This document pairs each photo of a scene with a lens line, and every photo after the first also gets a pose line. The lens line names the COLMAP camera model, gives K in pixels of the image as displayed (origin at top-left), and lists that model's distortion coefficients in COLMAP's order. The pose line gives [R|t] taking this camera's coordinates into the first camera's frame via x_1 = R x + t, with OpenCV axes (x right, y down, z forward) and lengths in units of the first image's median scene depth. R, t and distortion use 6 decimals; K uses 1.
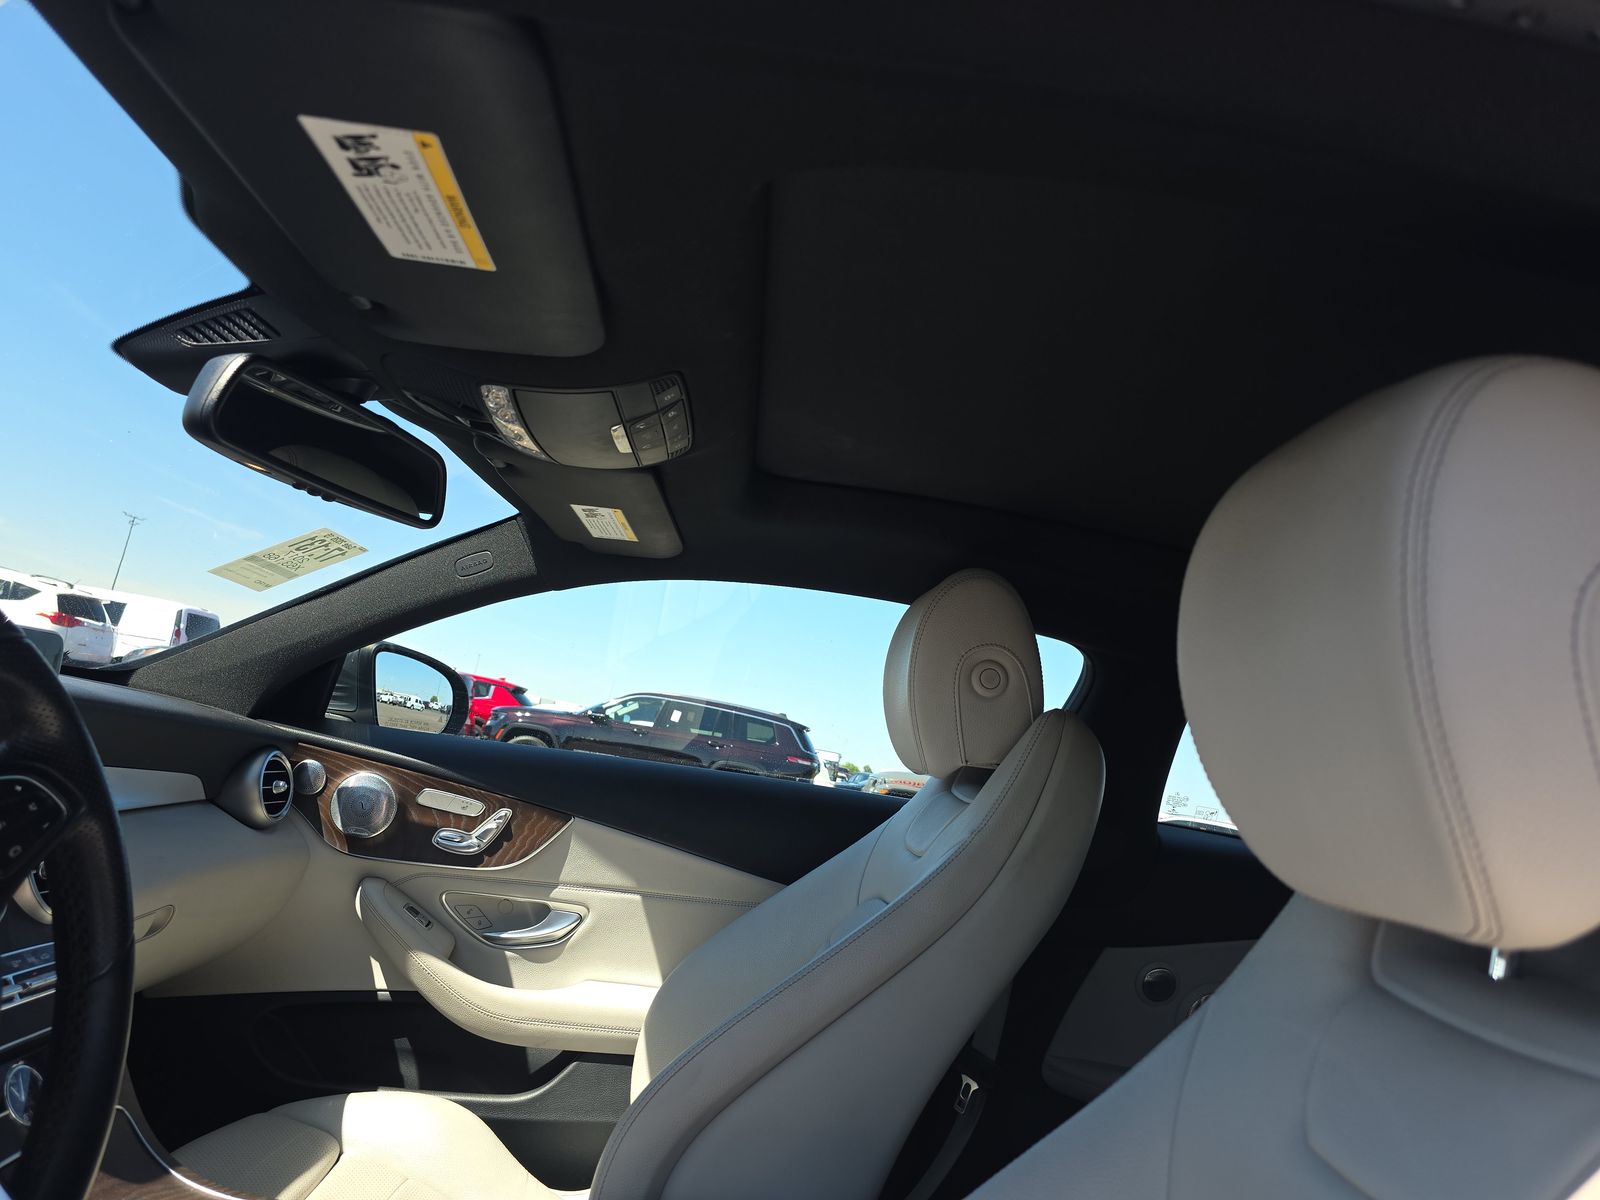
lens RADIAL K [[1039.4, 0, 804.3], [0, 1039.4, 611.8], [0, 0, 1]] dist [0.078636, -0.116942]
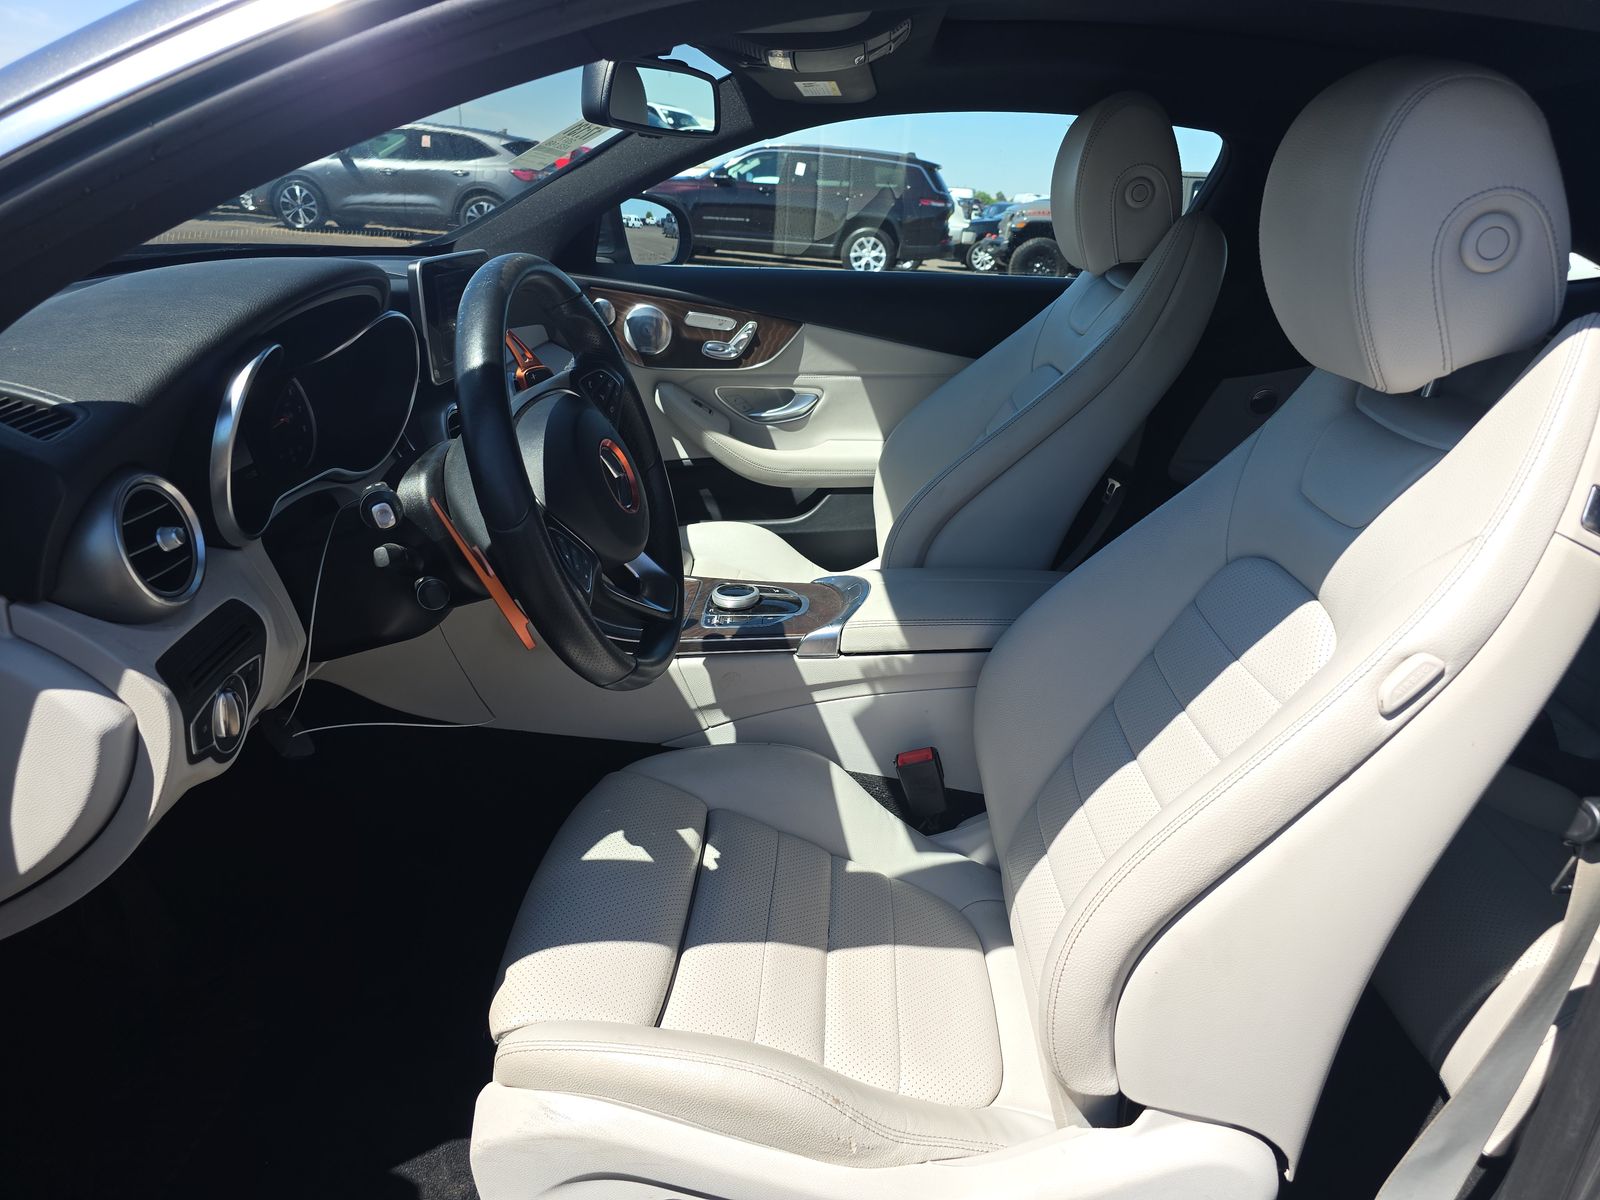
lens RADIAL K [[1039.4, 0, 804.3], [0, 1039.4, 611.8], [0, 0, 1]] dist [0.078636, -0.116942]
pose [[0.987549, -0.067480, -0.142106, -0.058634], [0.129125, 0.863683, 0.487214, -0.126793], [0.089857, -0.499497, 0.861643, -0.299691]]
